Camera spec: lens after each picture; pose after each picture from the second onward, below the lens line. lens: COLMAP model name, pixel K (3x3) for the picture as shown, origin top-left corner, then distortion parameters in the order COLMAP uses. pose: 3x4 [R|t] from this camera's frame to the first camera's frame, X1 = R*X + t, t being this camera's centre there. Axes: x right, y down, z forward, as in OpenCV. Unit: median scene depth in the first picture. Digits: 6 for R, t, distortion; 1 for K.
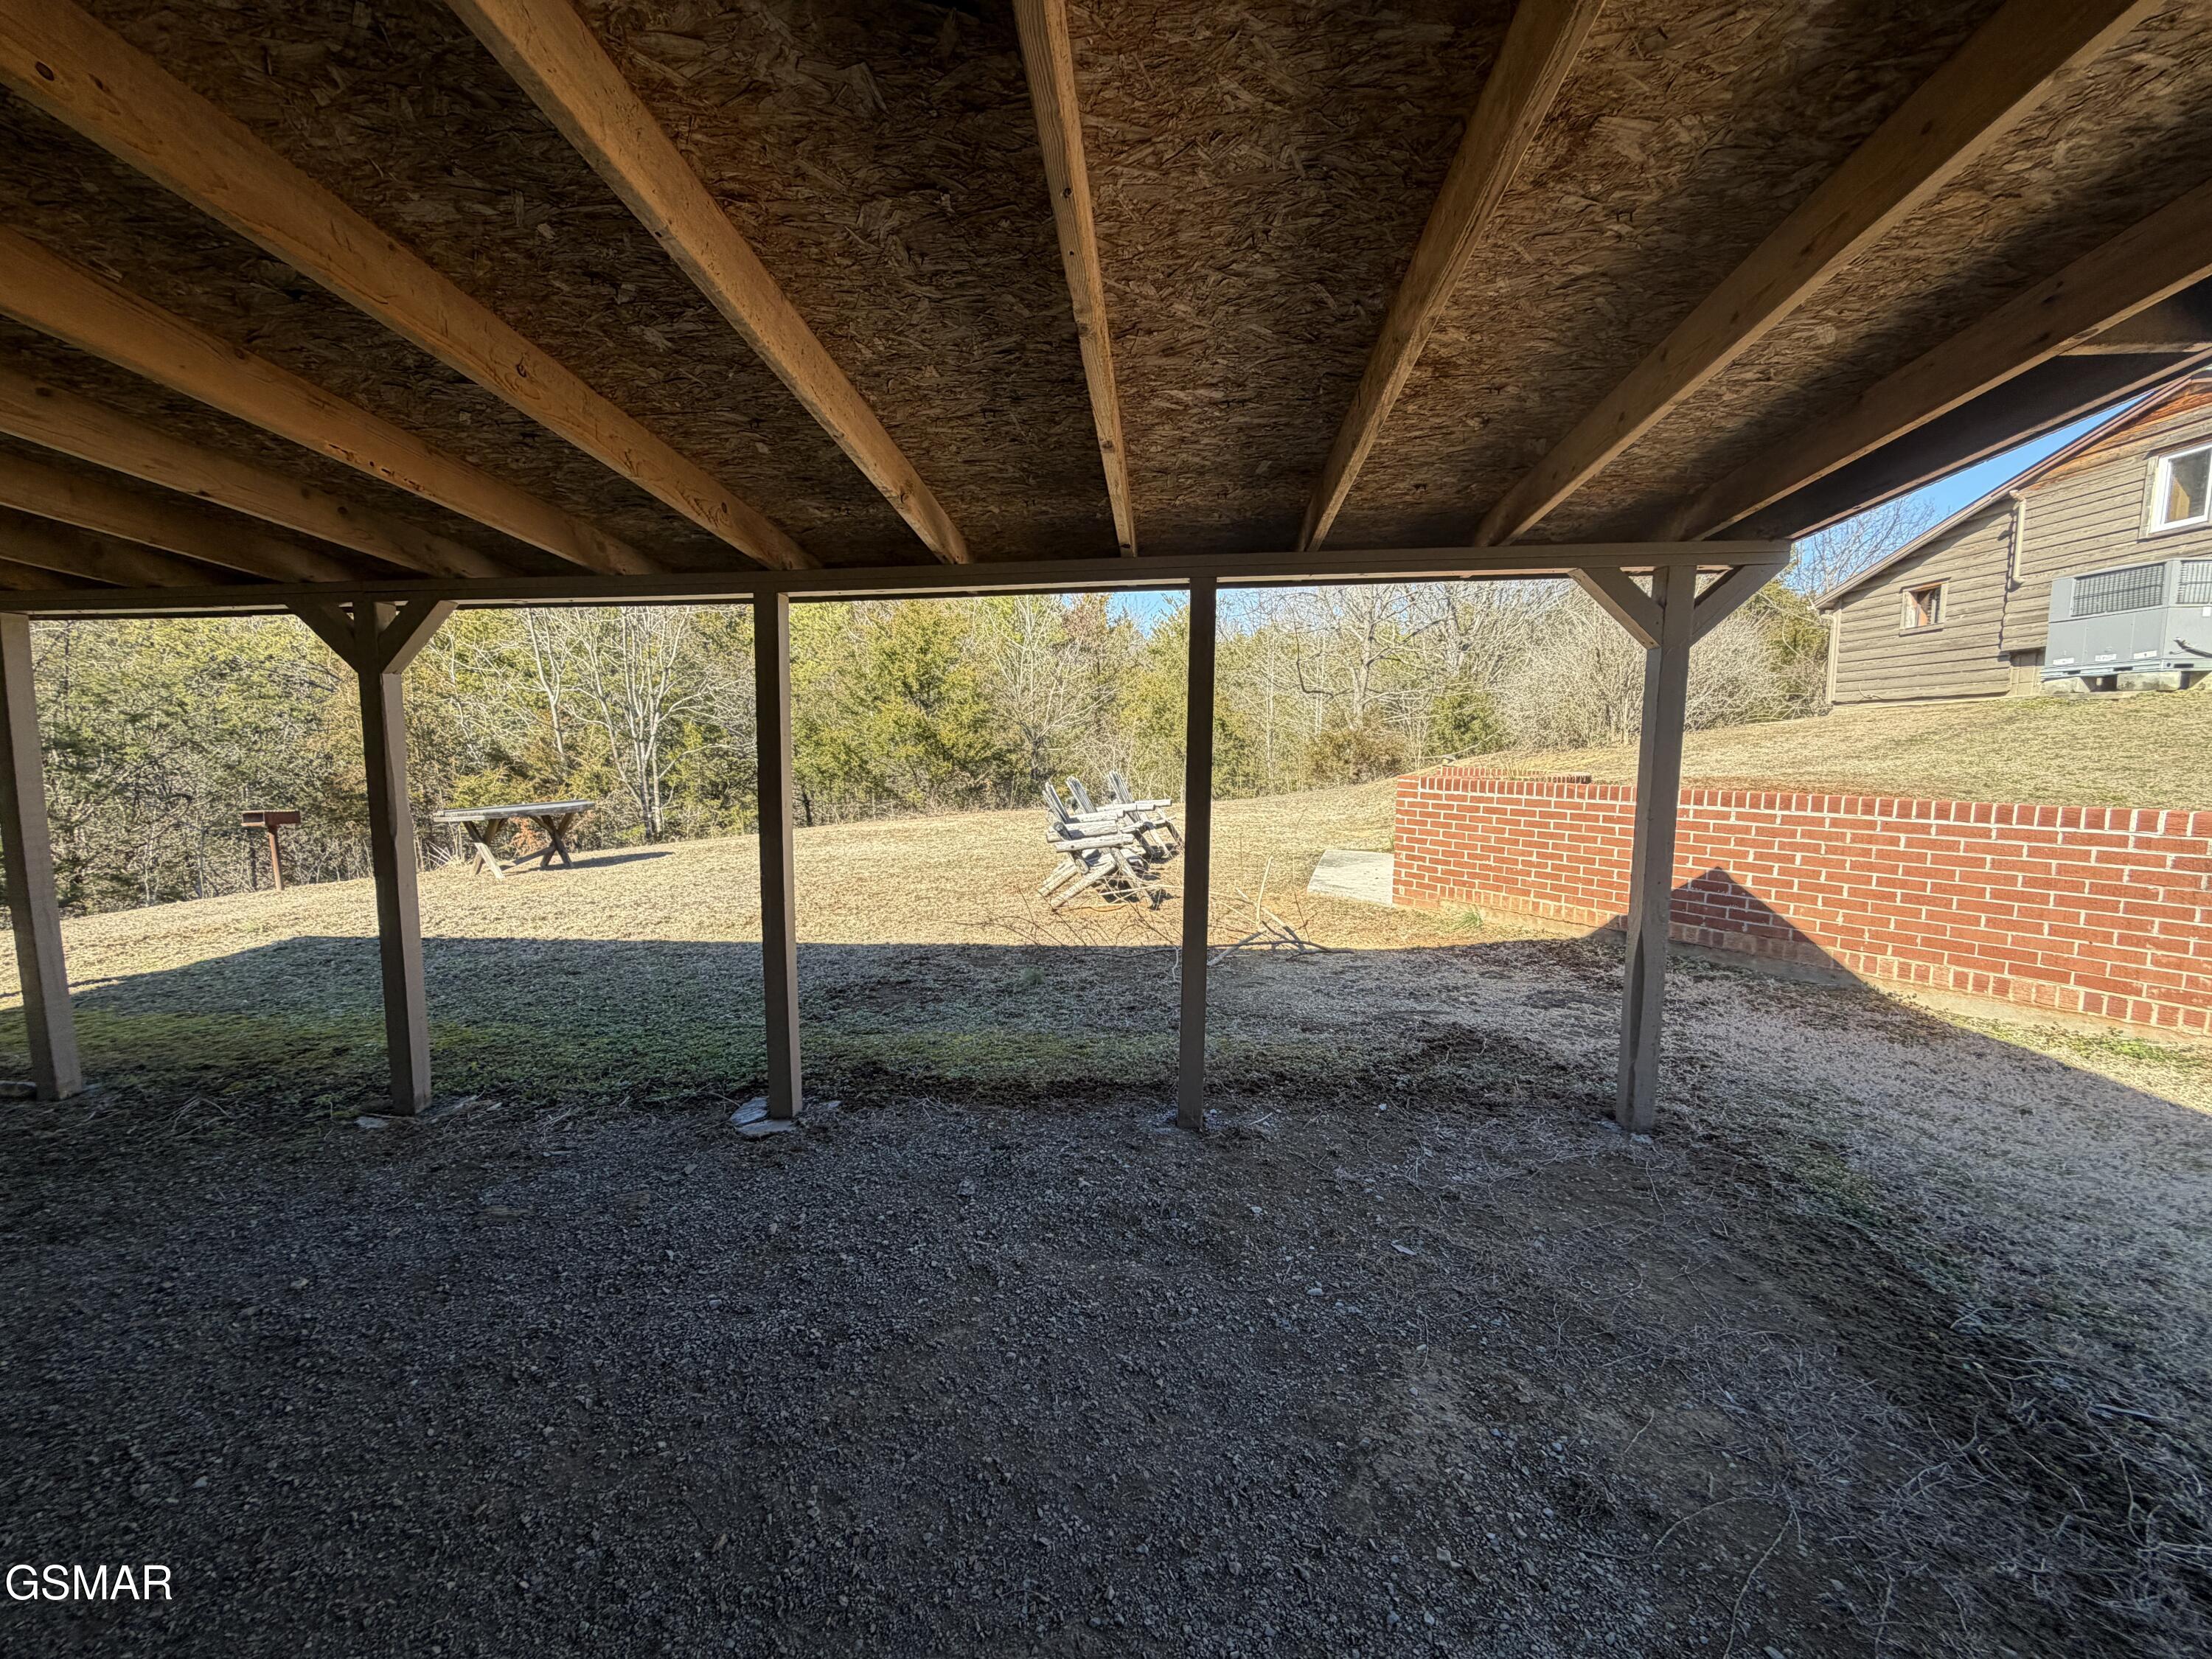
lens RADIAL K [[881.9, 0, 1101.2], [0, 881.9, 827.8], [0, 0, 1]] dist [-0.000844, 0.000780]
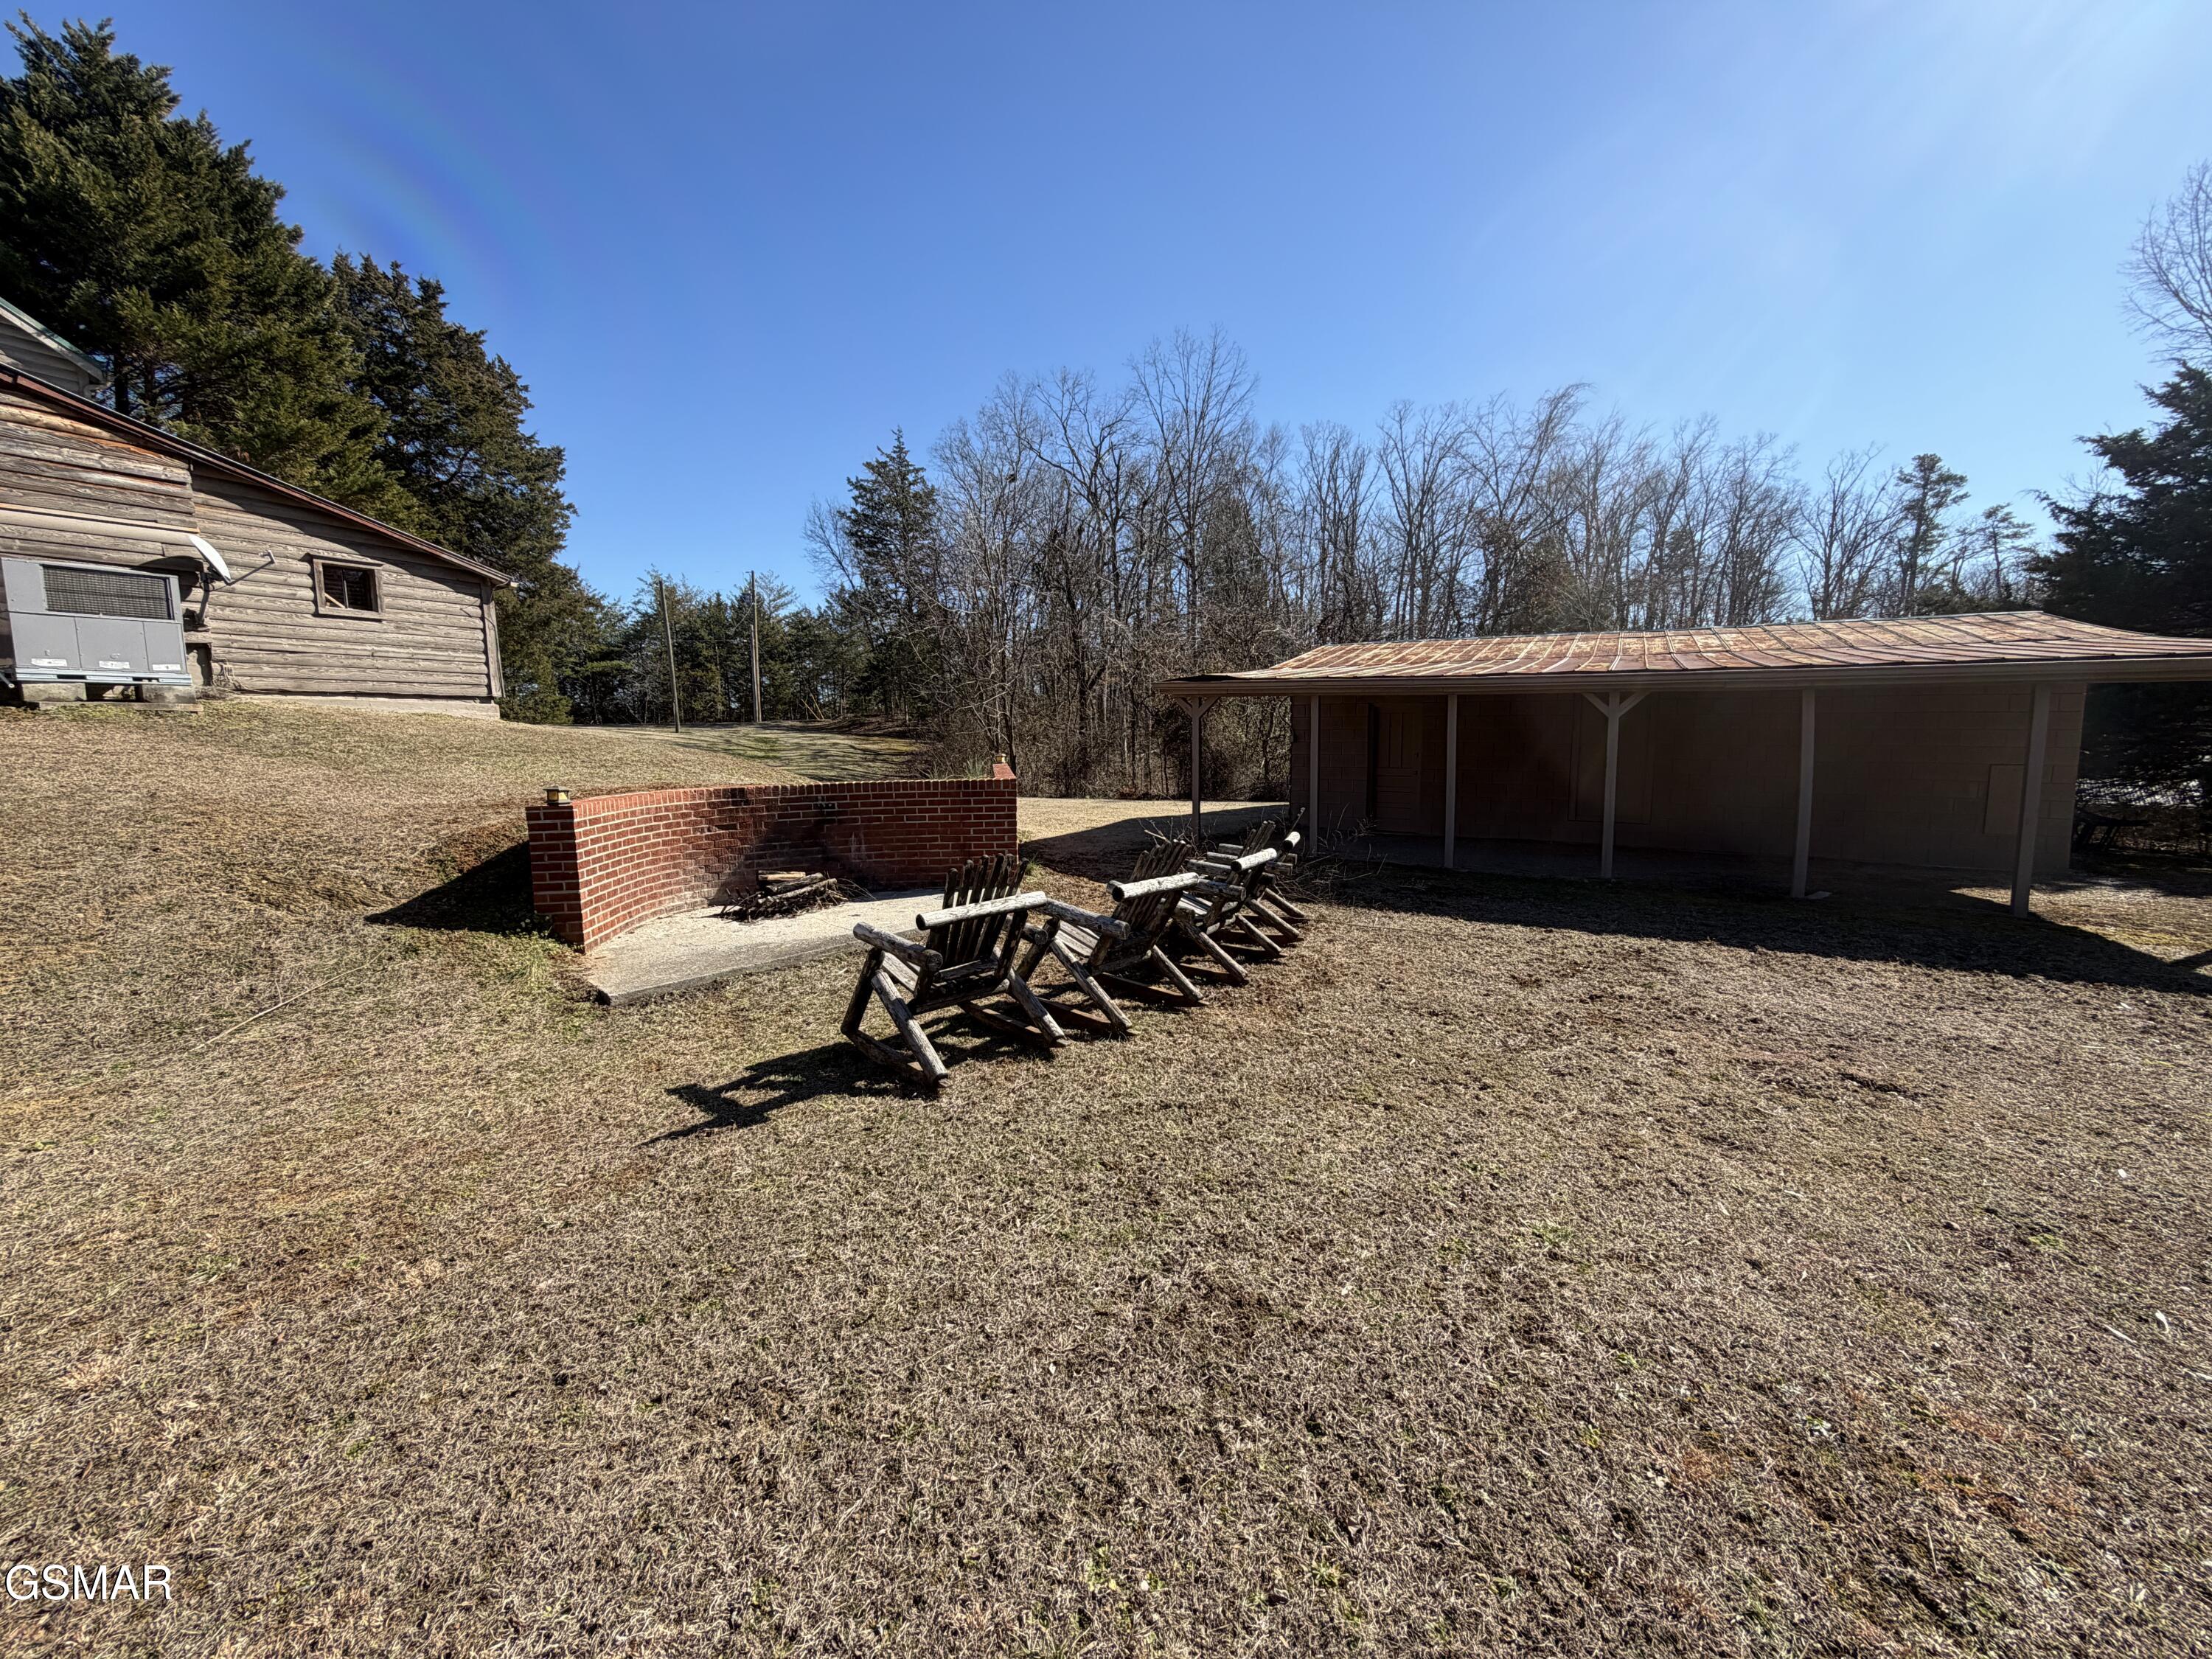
lens RADIAL K [[881.9, 0, 1101.2], [0, 881.9, 827.8], [0, 0, 1]] dist [-0.000844, 0.000780]
pose [[-0.895756, -0.045569, 0.442205, -0.220999], [0.049955, 0.978114, 0.201986, -0.168537], [-0.441731, 0.203021, -0.873874, 1.458456]]
